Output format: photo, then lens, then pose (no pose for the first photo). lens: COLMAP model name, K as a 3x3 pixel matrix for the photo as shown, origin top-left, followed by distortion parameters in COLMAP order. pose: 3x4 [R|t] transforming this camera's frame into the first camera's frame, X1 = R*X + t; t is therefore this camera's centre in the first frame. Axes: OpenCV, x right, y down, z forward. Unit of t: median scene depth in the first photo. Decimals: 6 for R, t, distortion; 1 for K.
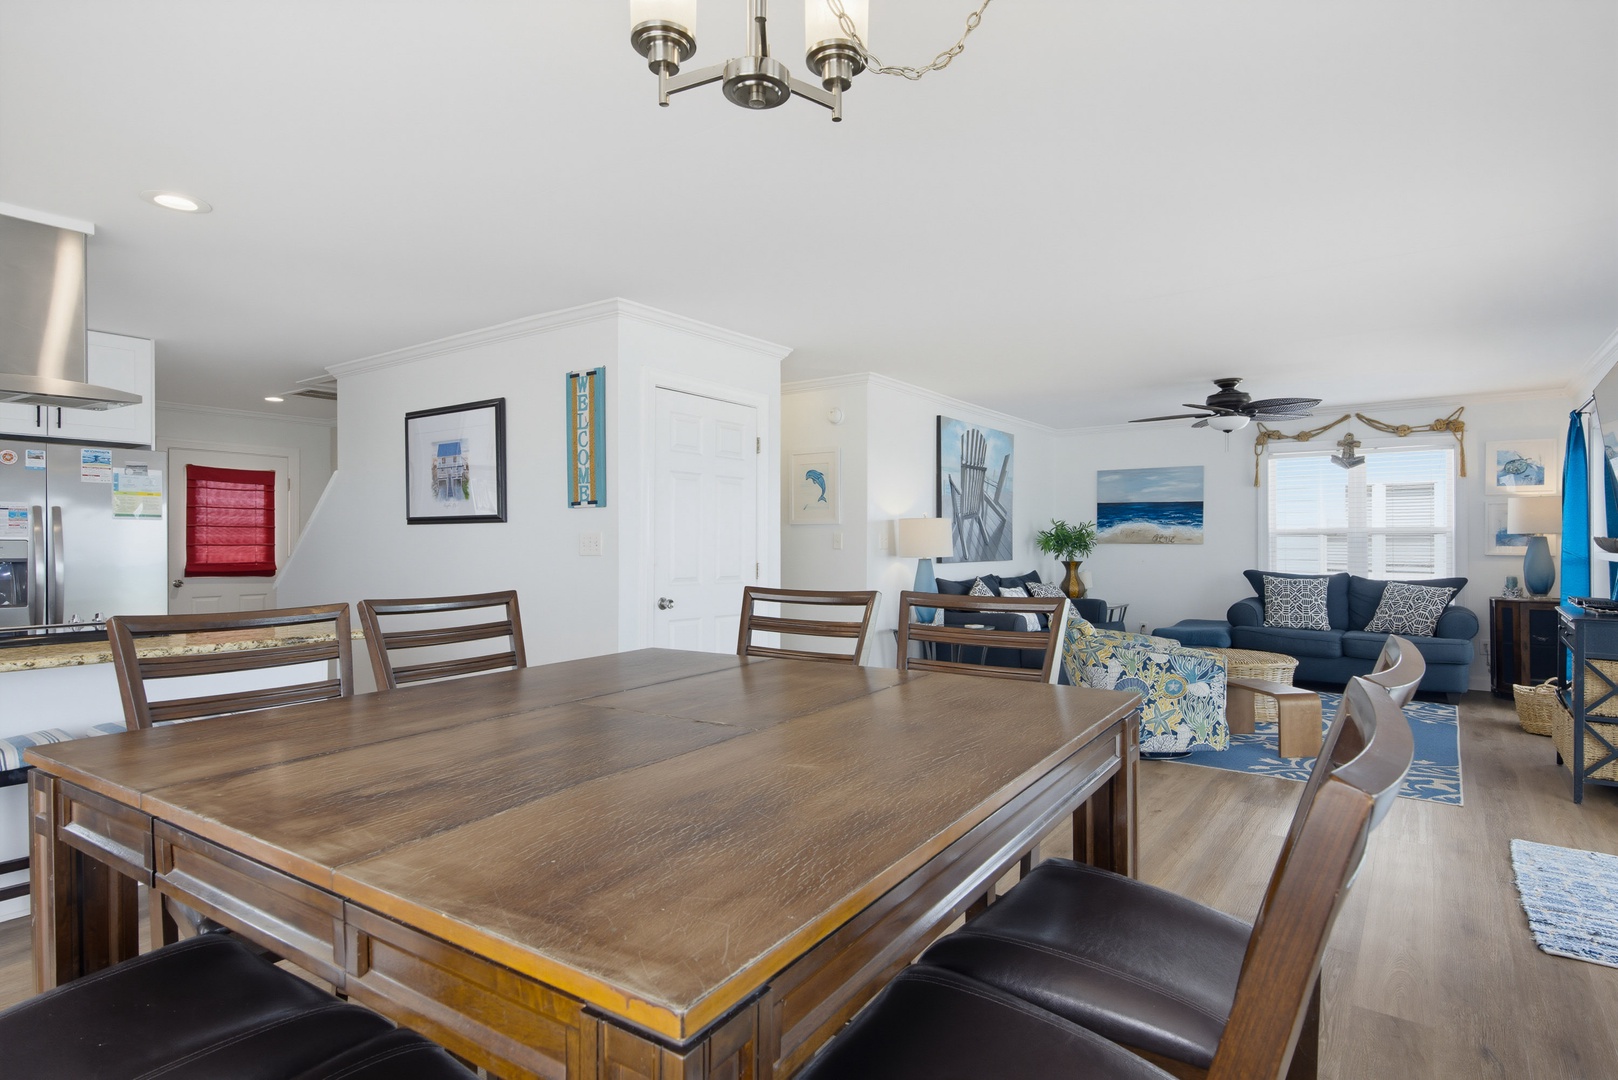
lens RADIAL K [[864.8, 0, 809.0], [0, 864.8, 540.0], [0, 0, 1]] dist [0.036532, -0.018536]
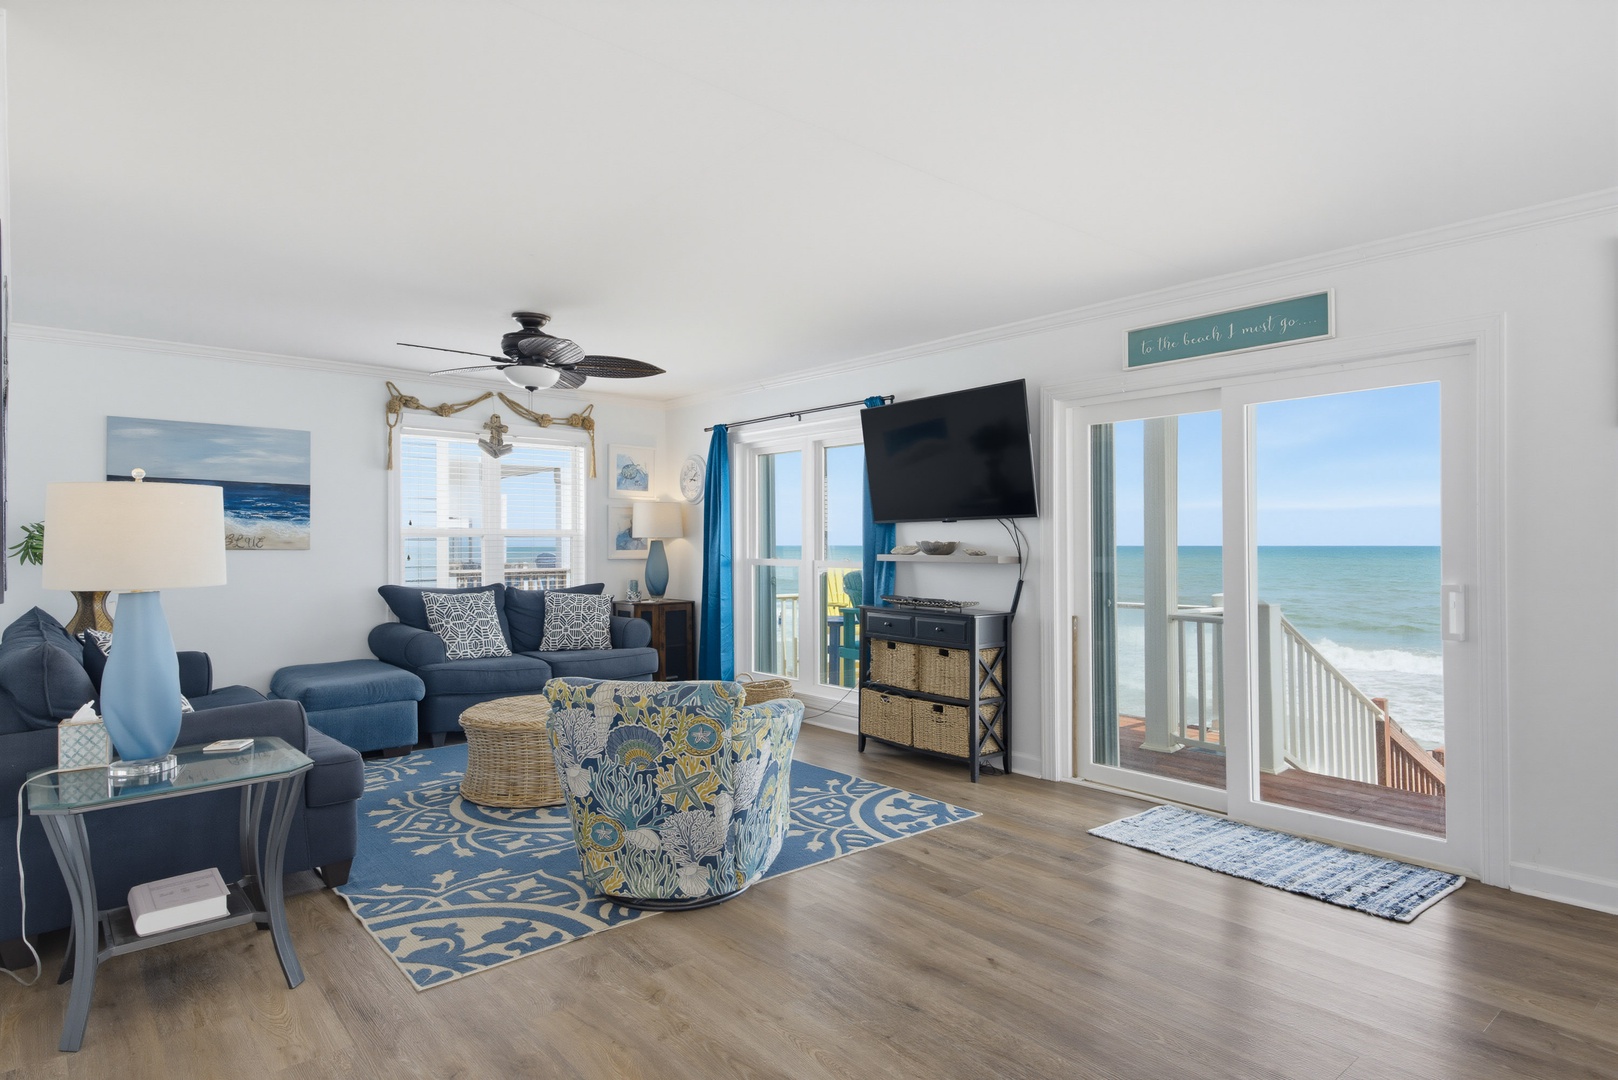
lens RADIAL K [[906.7, 0, 809.0], [0, 906.7, 540.0], [0, 0, 1]] dist [0.022707, -0.000265]
pose [[0.227185, 0.006769, 0.973828, -0.154424], [-0.000090, 0.999976, -0.006930, 0.002496], [-0.973852, 0.001487, 0.227180, 0.521475]]
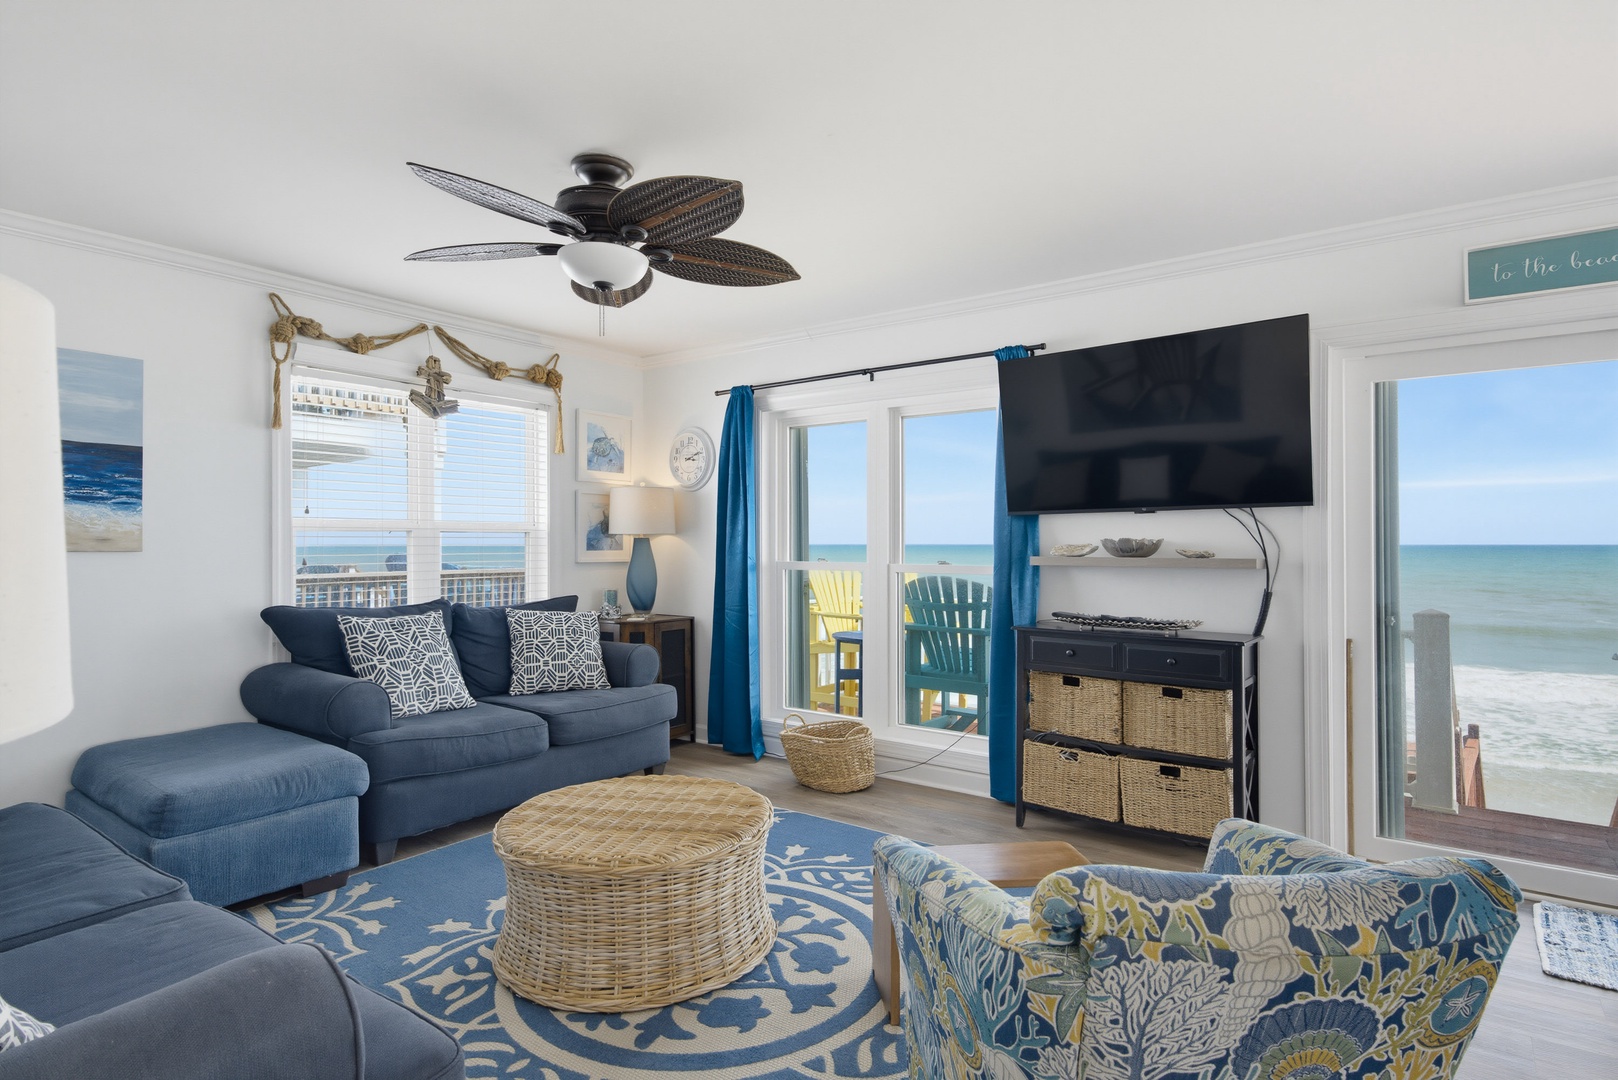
lens RADIAL K [[864.8, 0, 809.0], [0, 864.8, 540.0], [0, 0, 1]] dist [0.036532, -0.018536]
pose [[0.005746, 0.005167, 0.999970, 0.045550], [0.000316, 0.999987, -0.005169, 0.001825], [-0.999983, 0.000346, 0.005744, 0.757500]]
